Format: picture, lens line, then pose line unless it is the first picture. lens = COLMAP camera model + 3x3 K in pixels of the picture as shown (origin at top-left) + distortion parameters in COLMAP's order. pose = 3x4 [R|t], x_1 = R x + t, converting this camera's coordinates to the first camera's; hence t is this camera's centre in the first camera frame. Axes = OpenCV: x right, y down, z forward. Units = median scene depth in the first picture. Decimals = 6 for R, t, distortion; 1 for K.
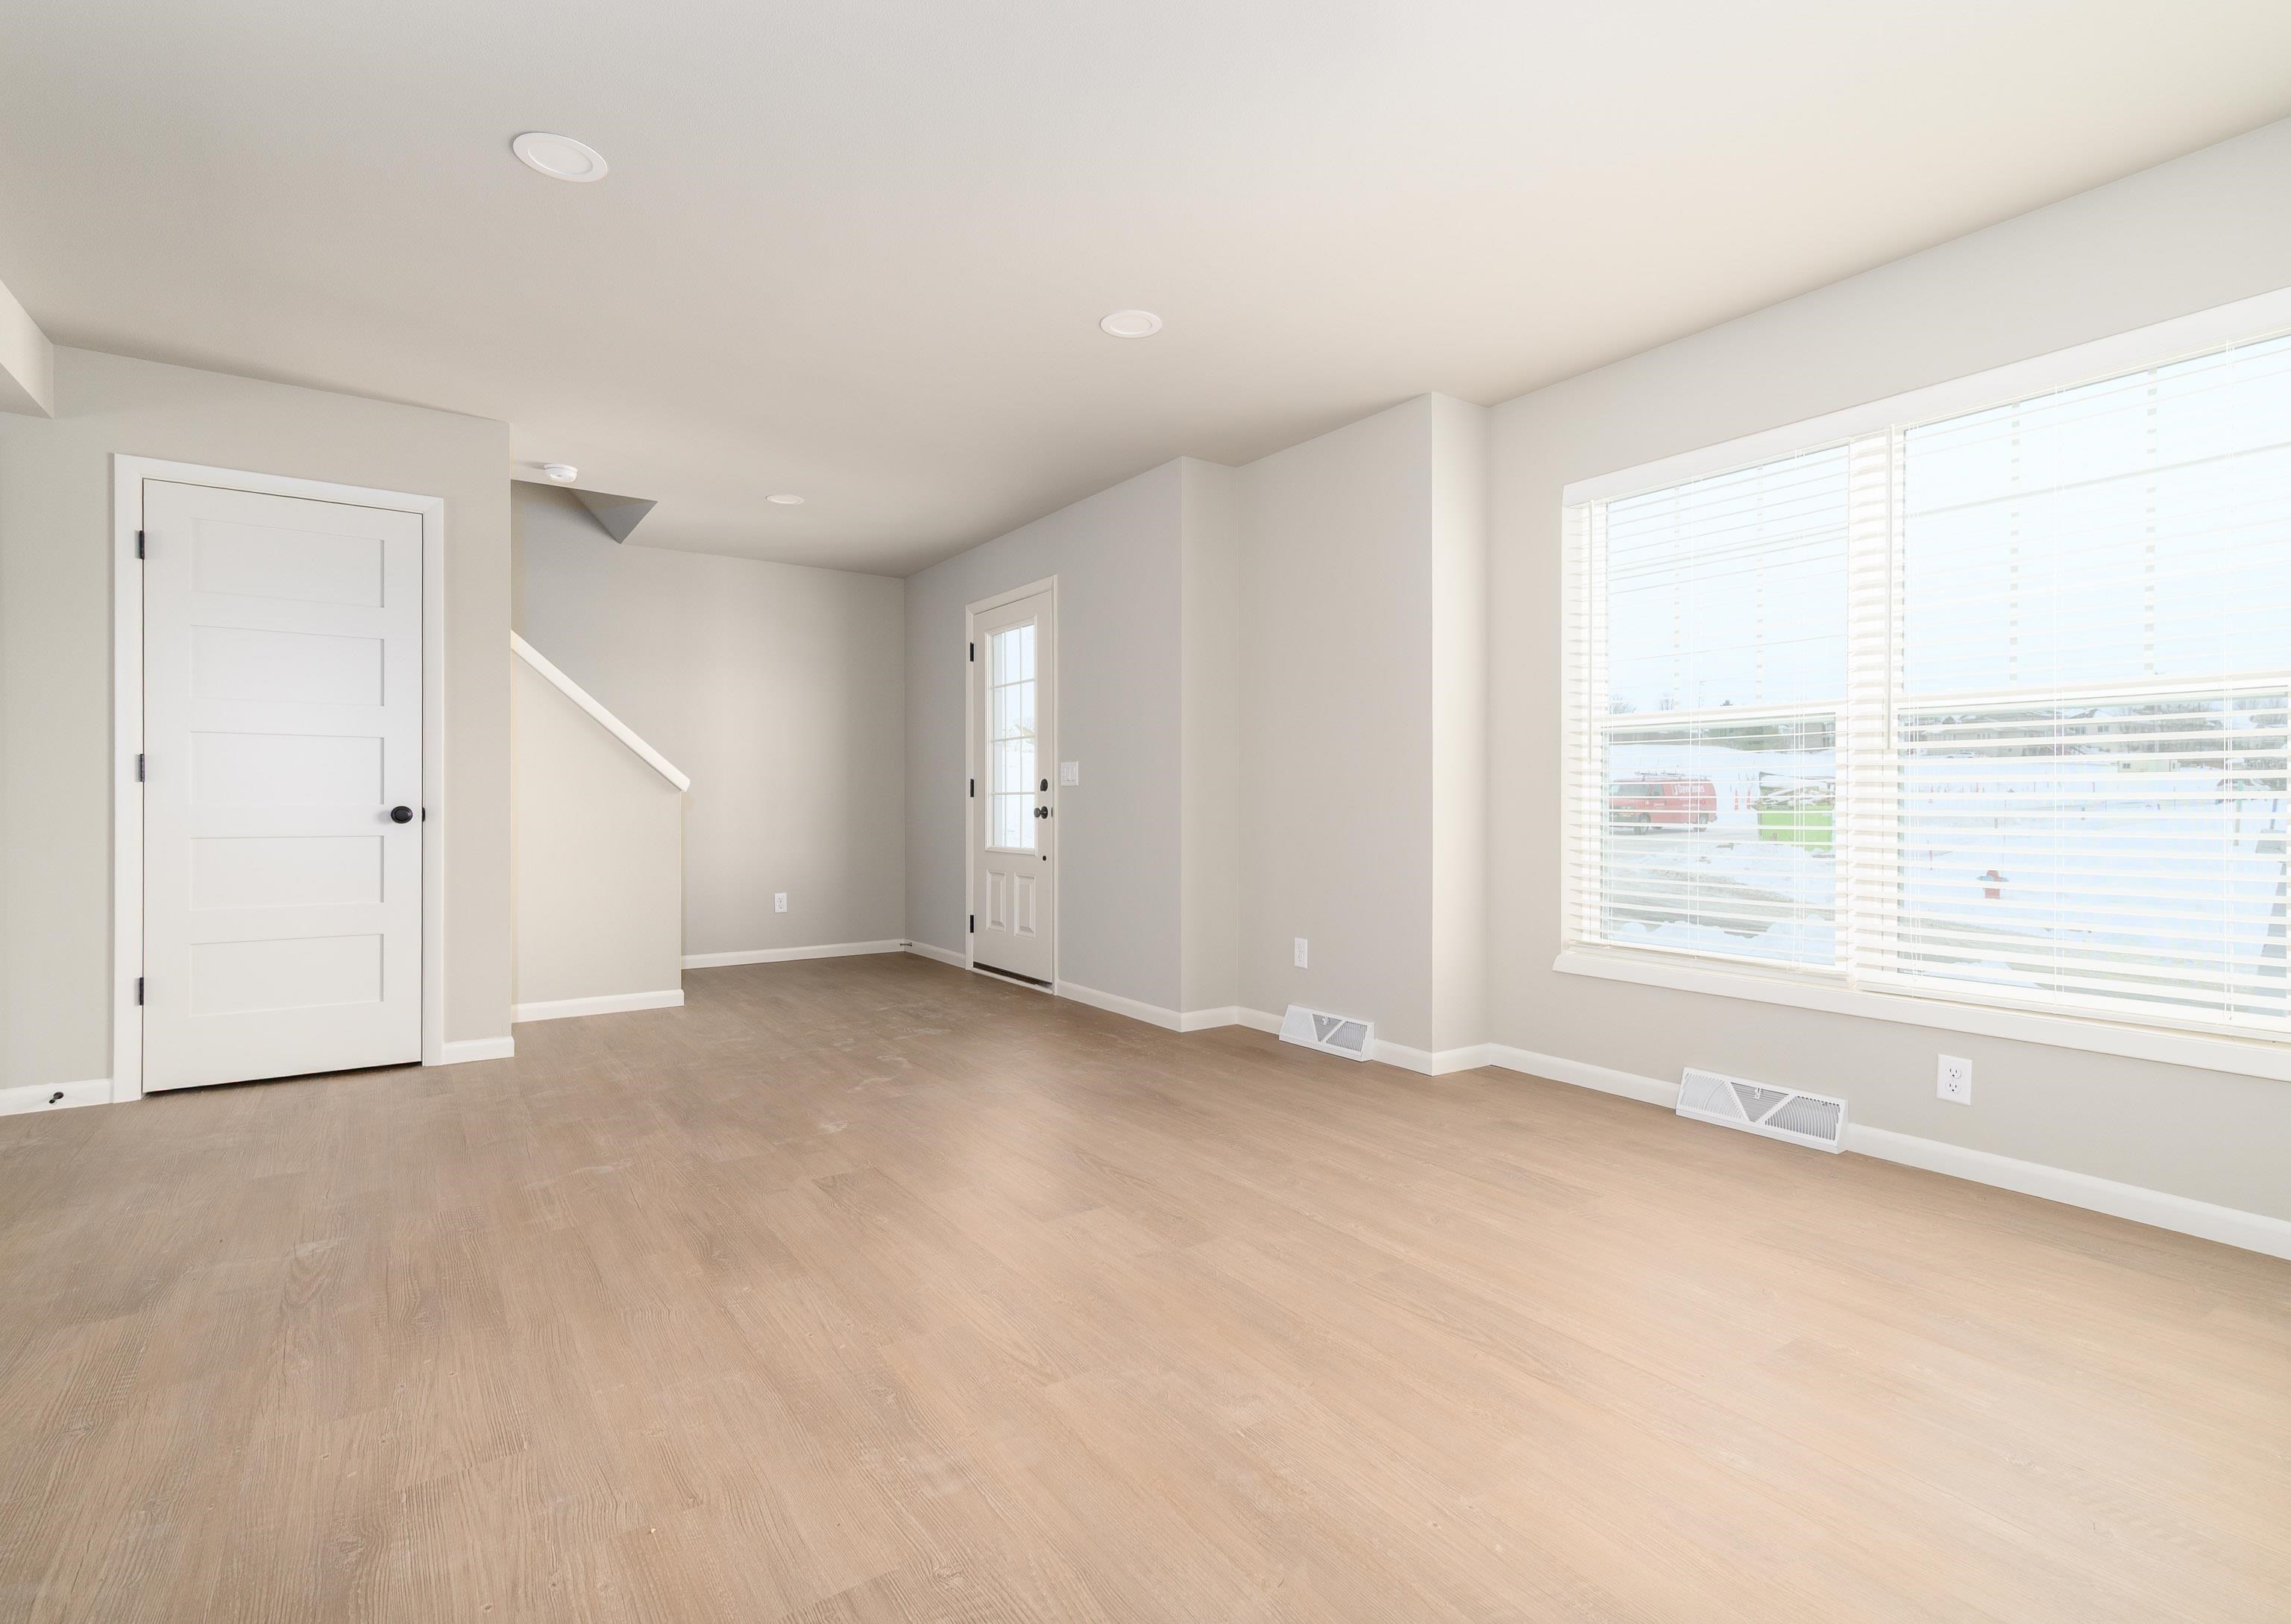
lens RADIAL K [[1065.7, 0, 1086.2], [0, 1065.7, 809.5], [0, 0, 1]] dist [0.010927, 0.000595]
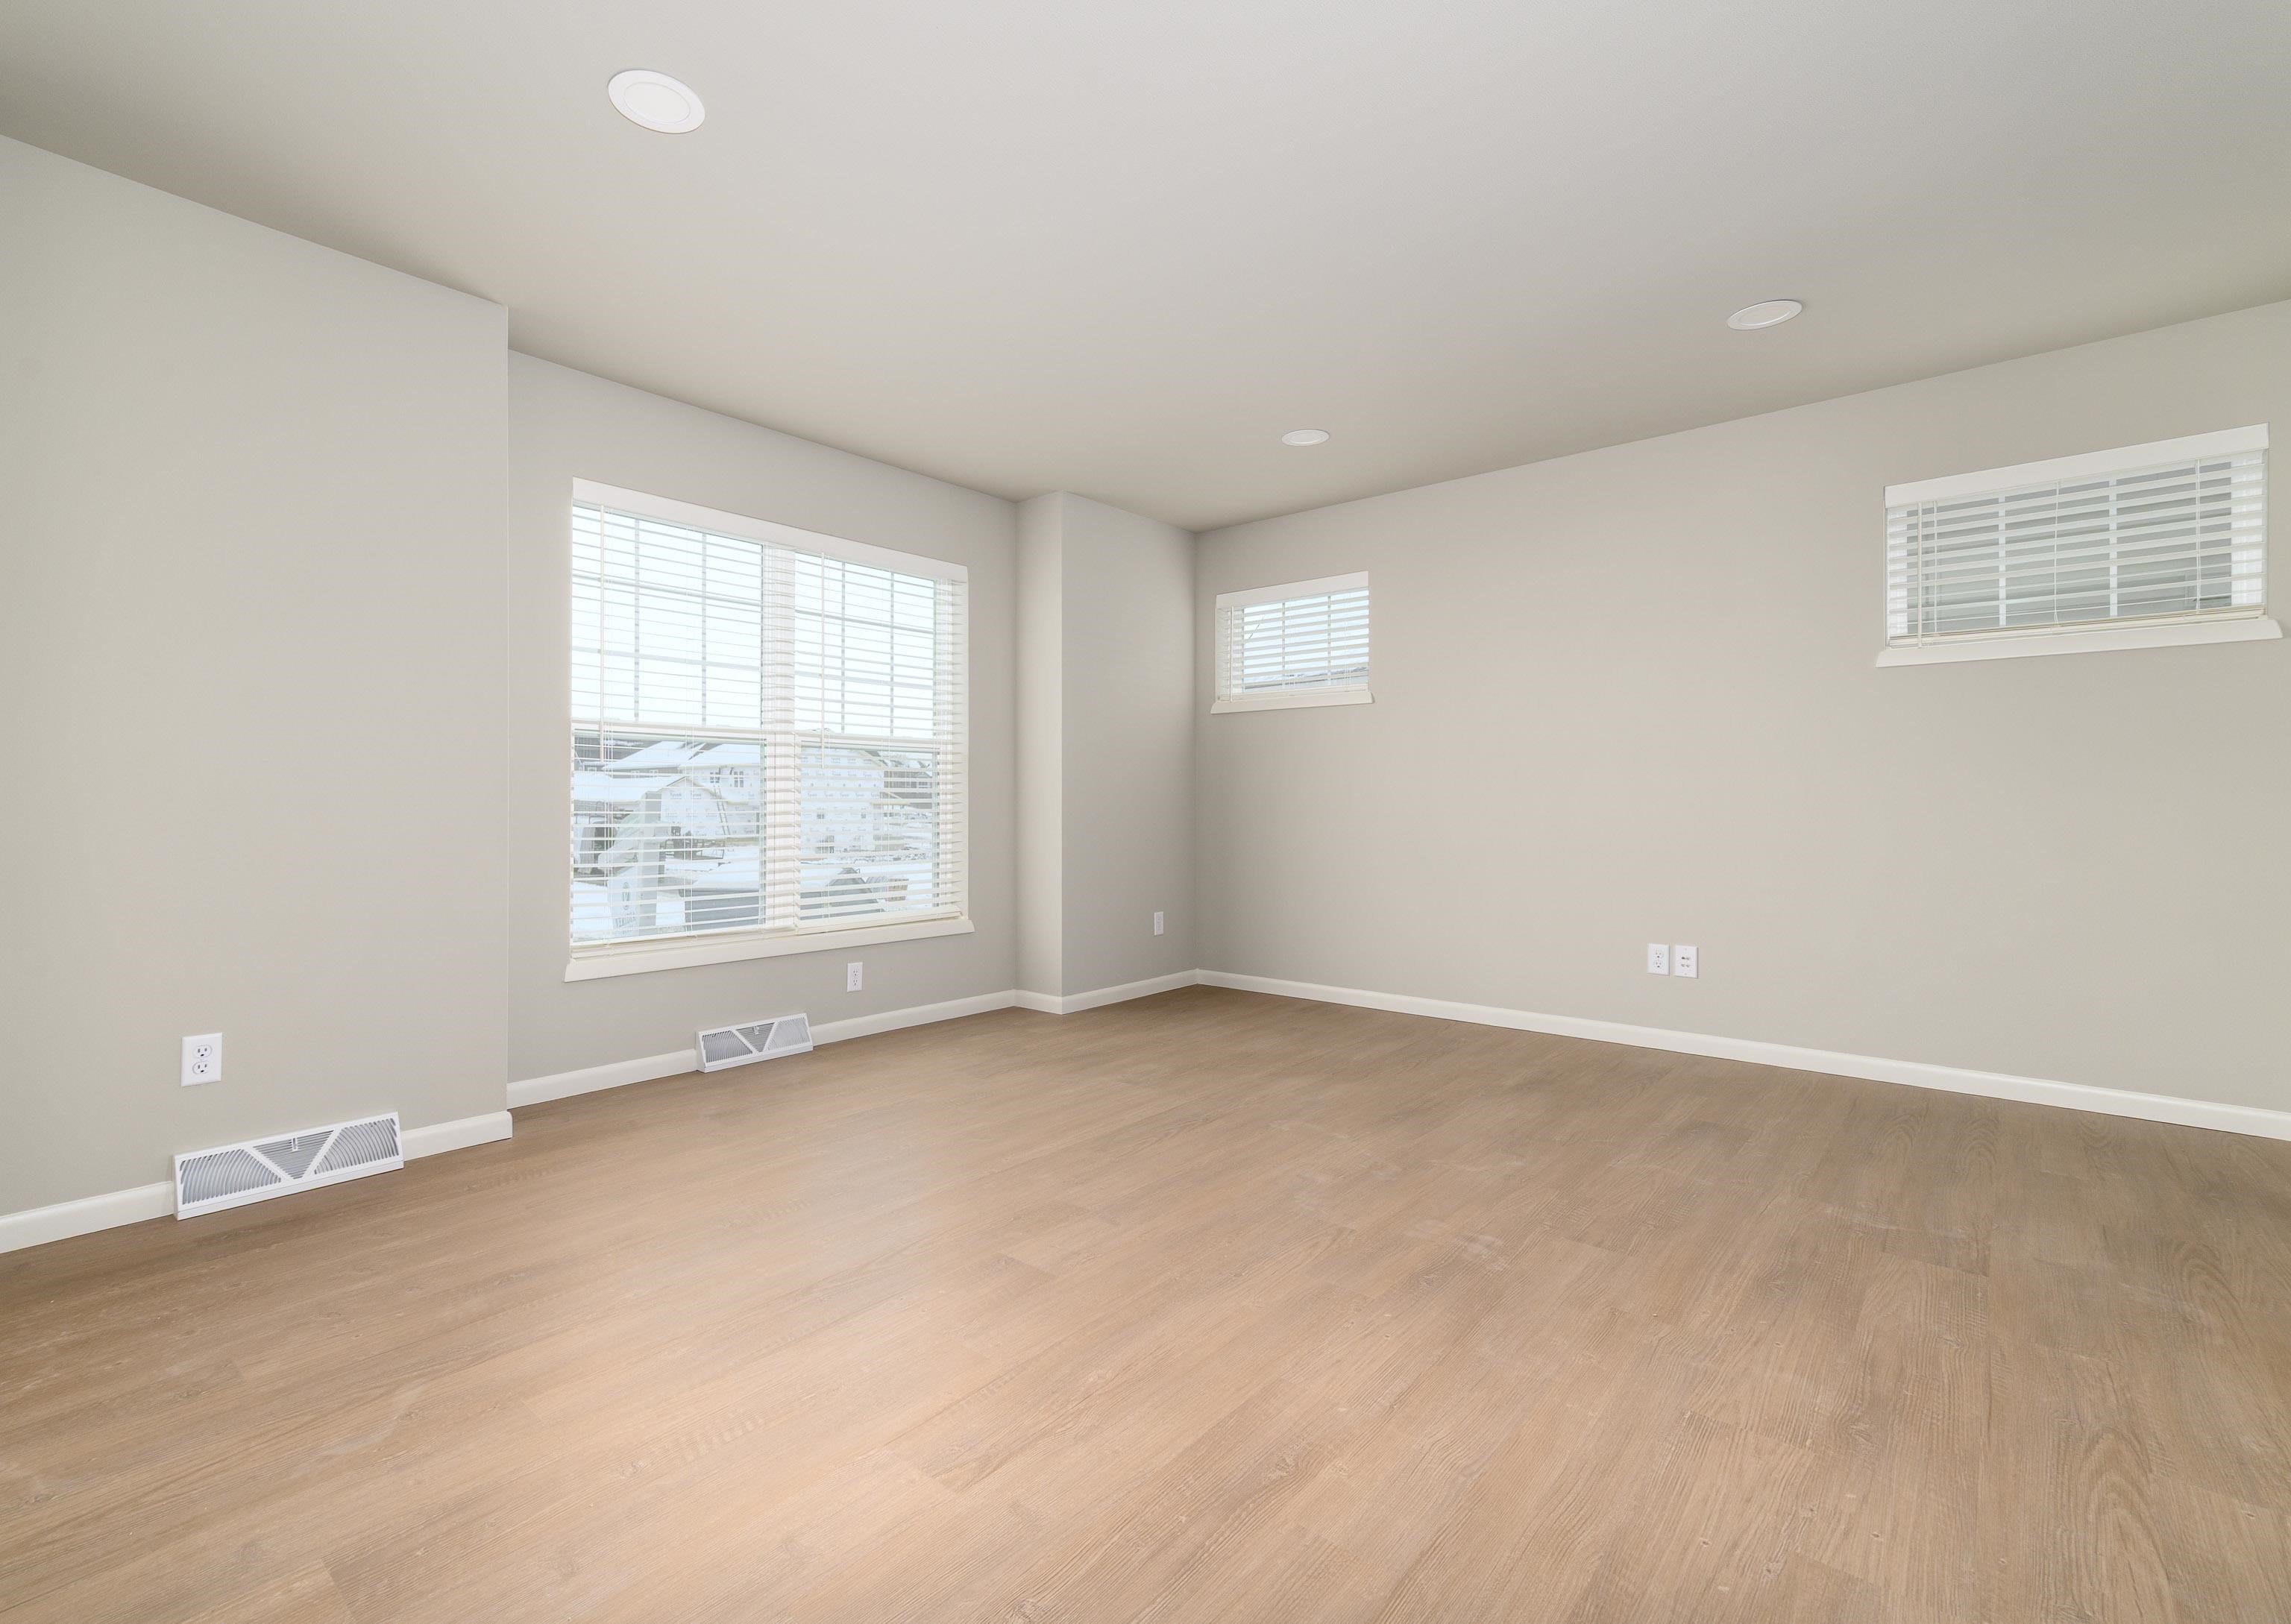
lens RADIAL K [[1065.7, 0, 1086.2], [0, 1065.7, 809.5], [0, 0, 1]] dist [0.010927, 0.000595]
pose [[-0.275358, -0.005575, 0.961325, -1.280964], [0.007451, 0.999941, 0.007933, -0.013914], [-0.961313, 0.009348, -0.275301, 1.732498]]
